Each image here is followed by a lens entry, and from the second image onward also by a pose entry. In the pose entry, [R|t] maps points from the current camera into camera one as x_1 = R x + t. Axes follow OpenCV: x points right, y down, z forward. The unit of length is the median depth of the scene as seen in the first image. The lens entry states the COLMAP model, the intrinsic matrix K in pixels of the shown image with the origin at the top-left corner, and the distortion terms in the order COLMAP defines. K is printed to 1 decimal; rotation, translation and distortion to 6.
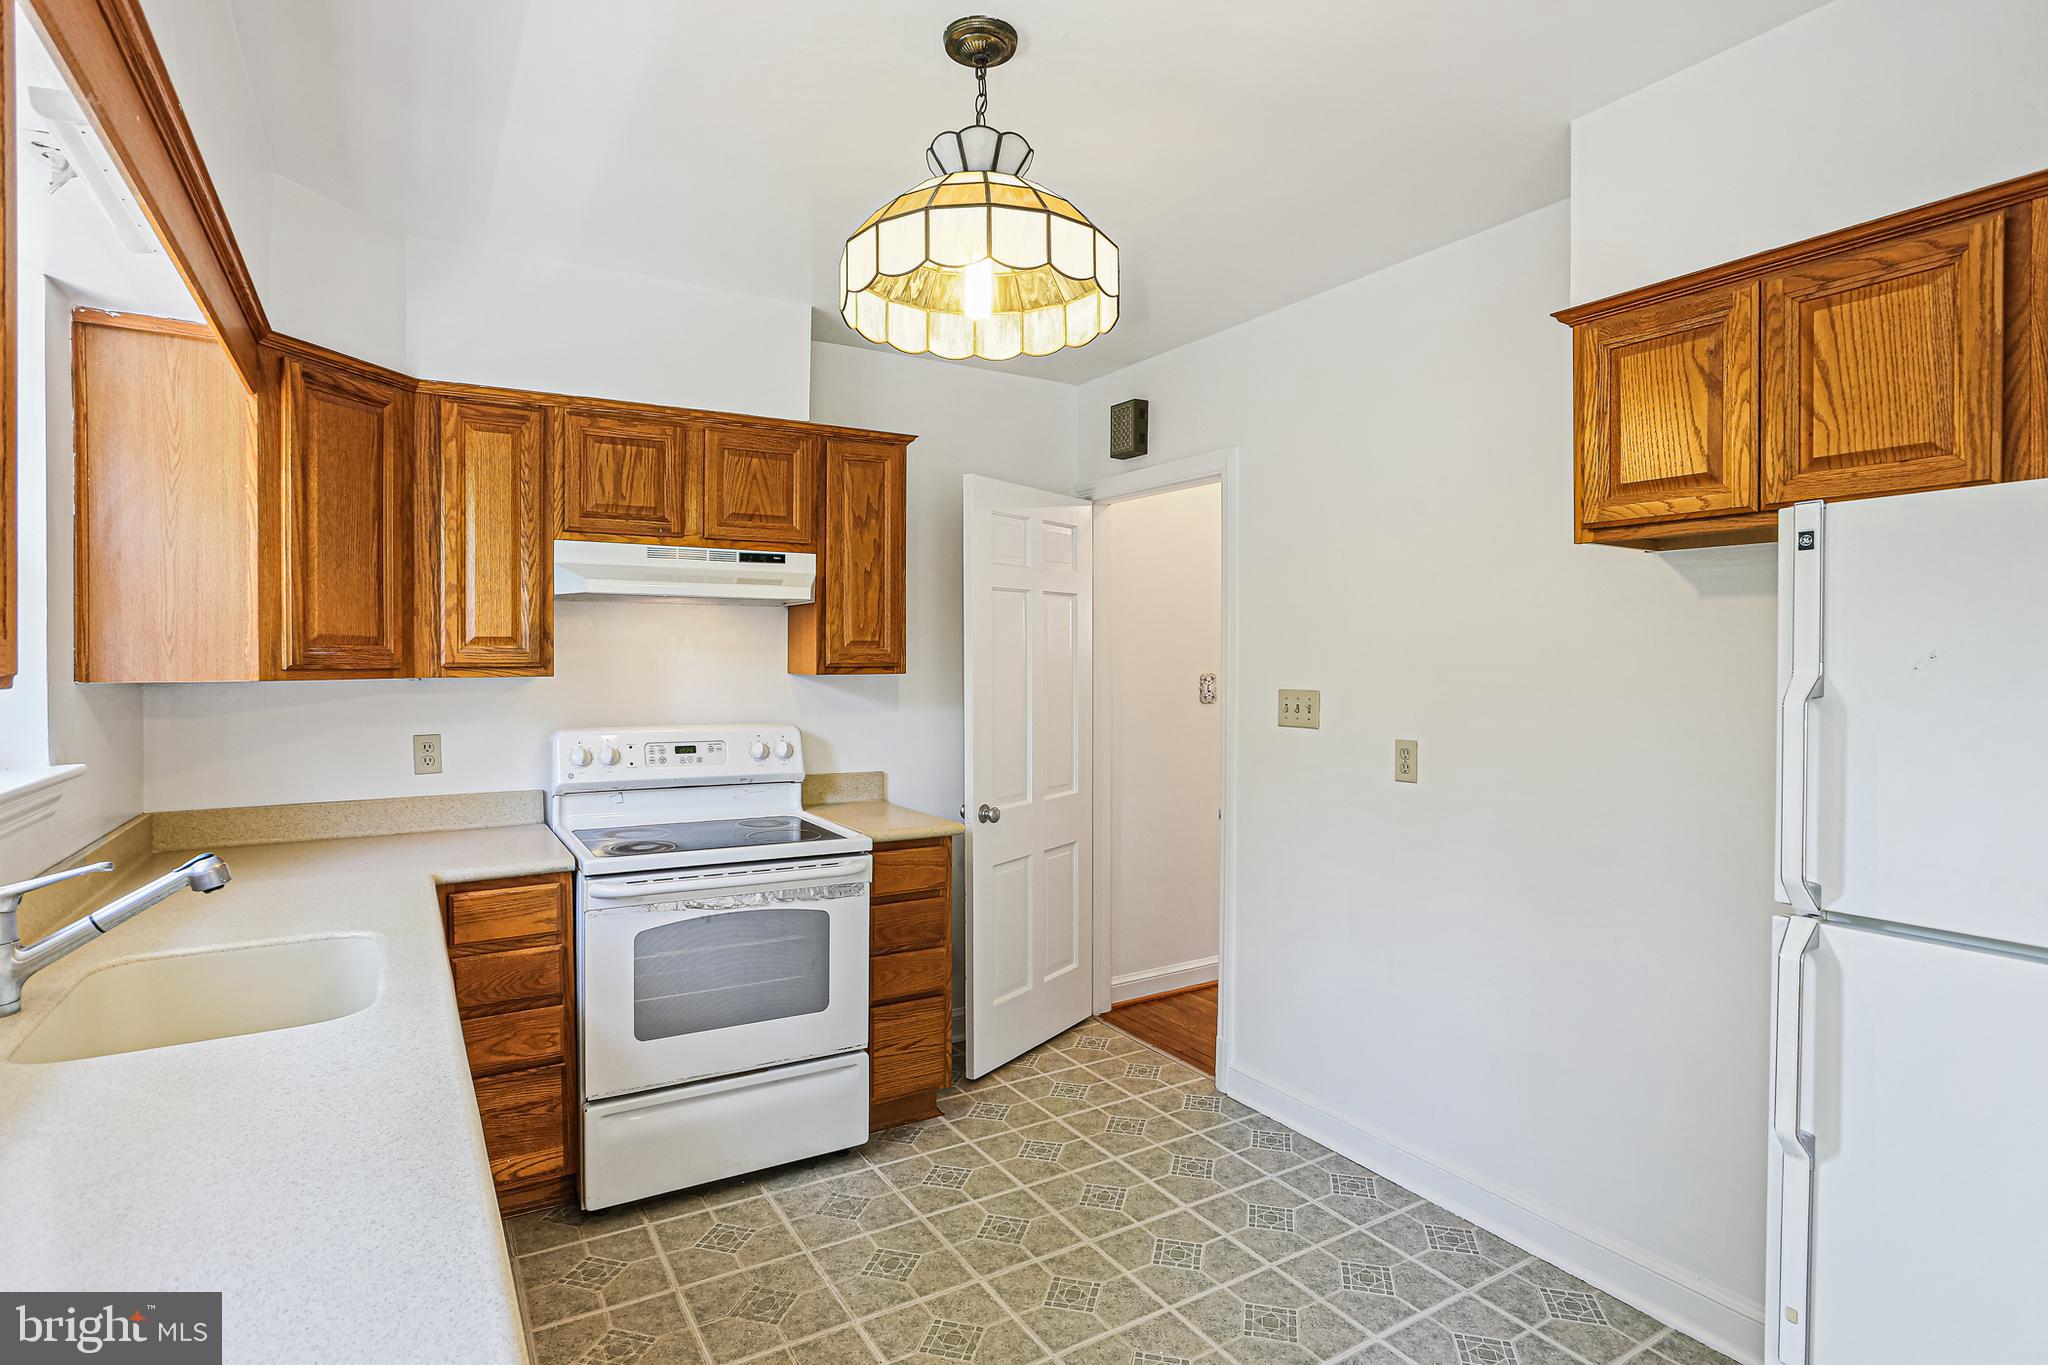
lens RADIAL K [[1027.3, 0, 1017.5], [0, 1027.3, 674.3], [0, 0, 1]] dist [-0.058796, 0.034748]
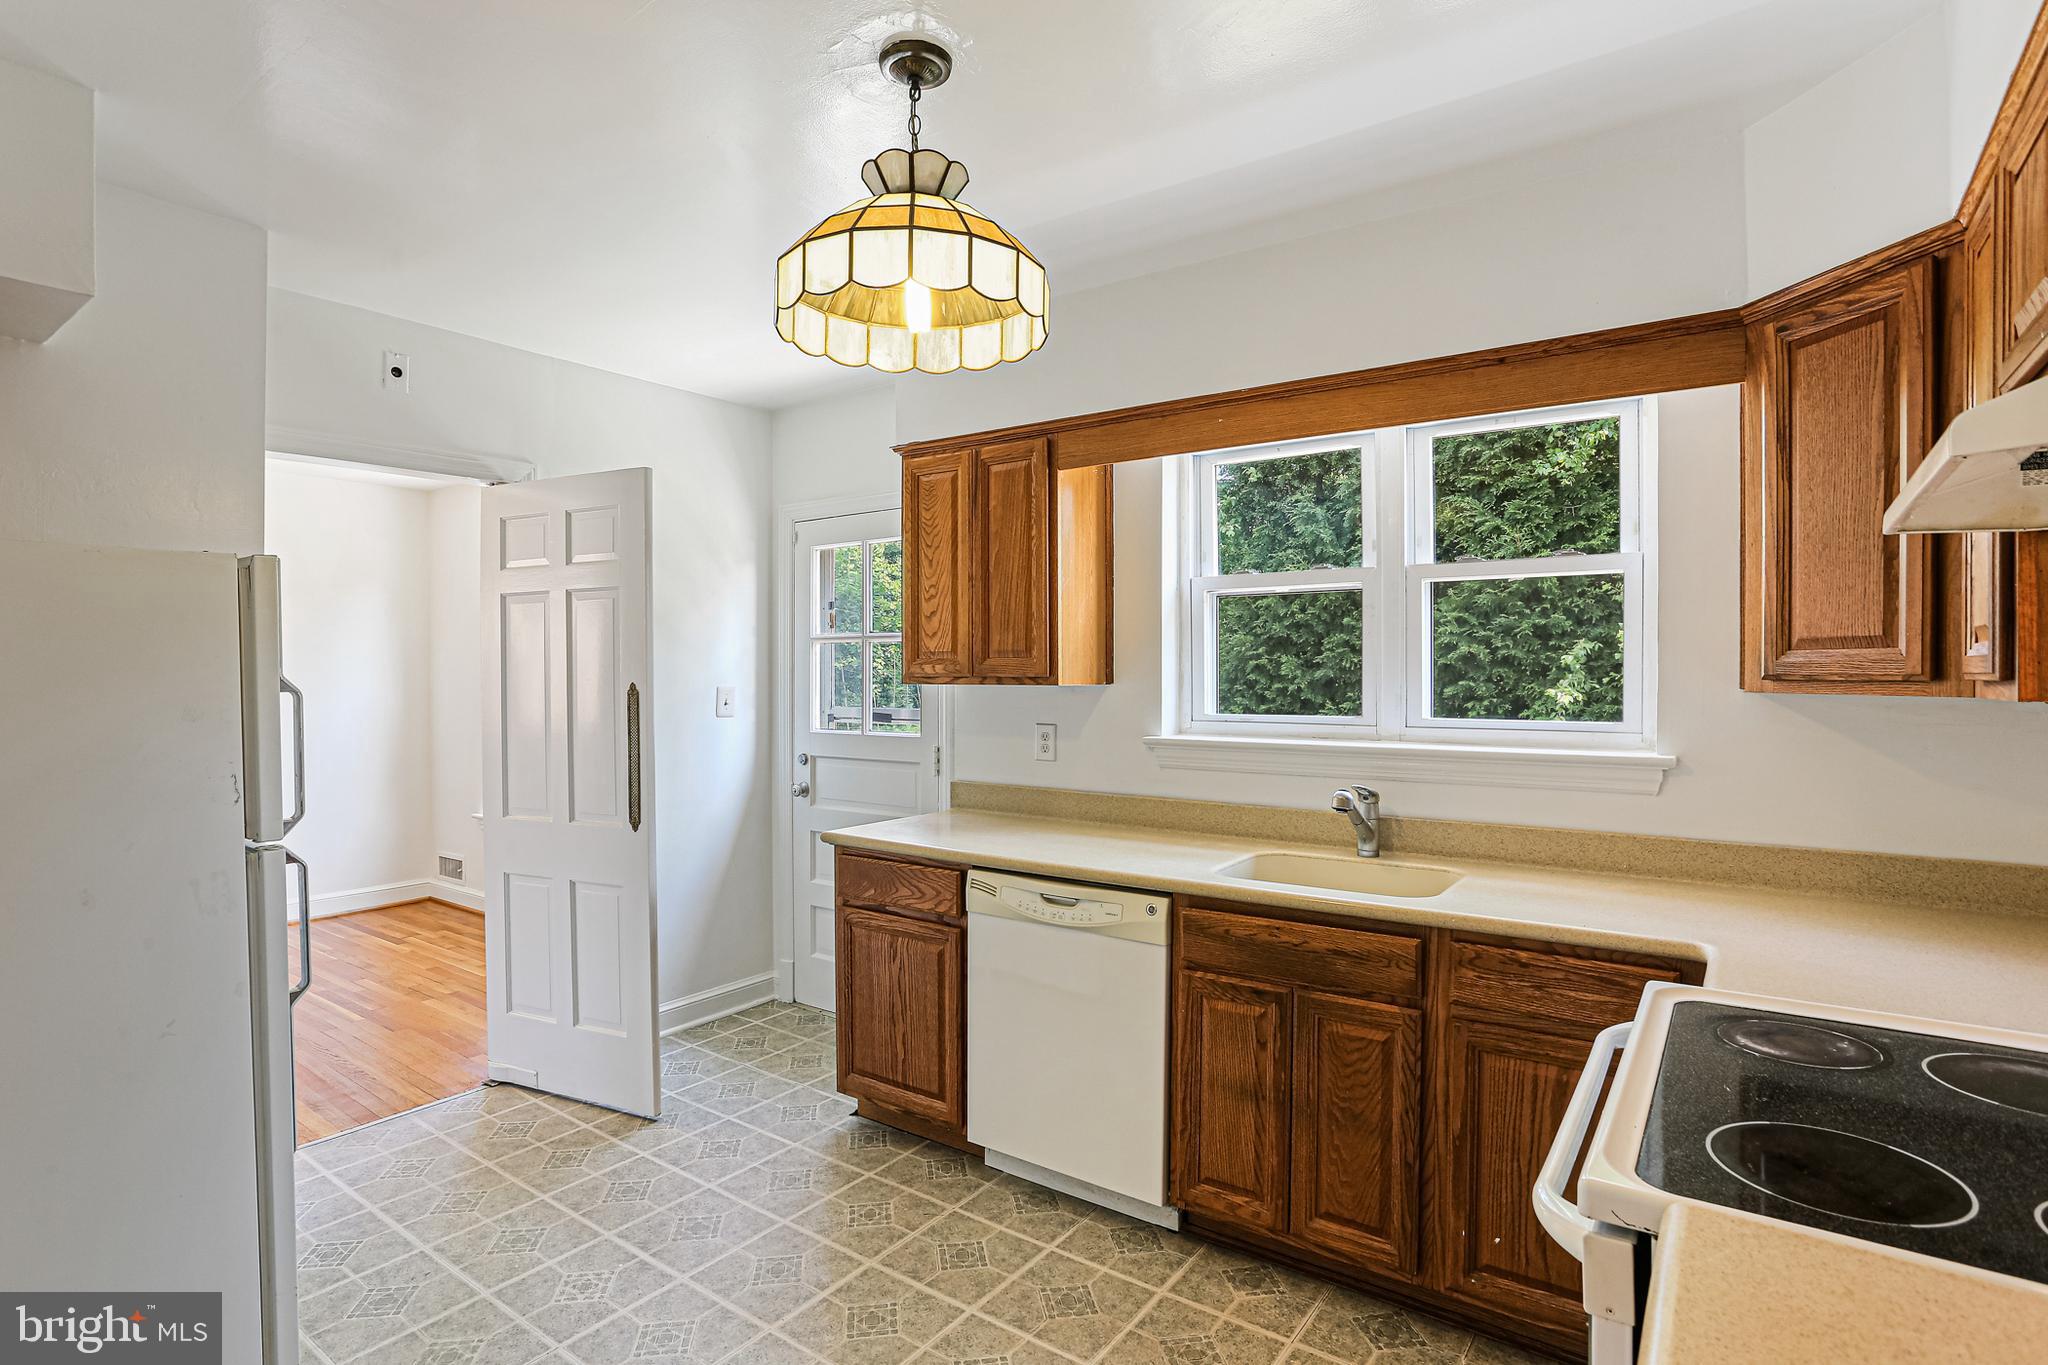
lens RADIAL K [[1027.3, 0, 1017.5], [0, 1027.3, 674.3], [0, 0, 1]] dist [-0.058796, 0.034748]
pose [[-0.917271, 0.000280, -0.398264, 0.171092], [-0.005875, 0.999881, 0.014234, -0.014506], [0.398220, 0.015396, -0.917161, 1.229366]]
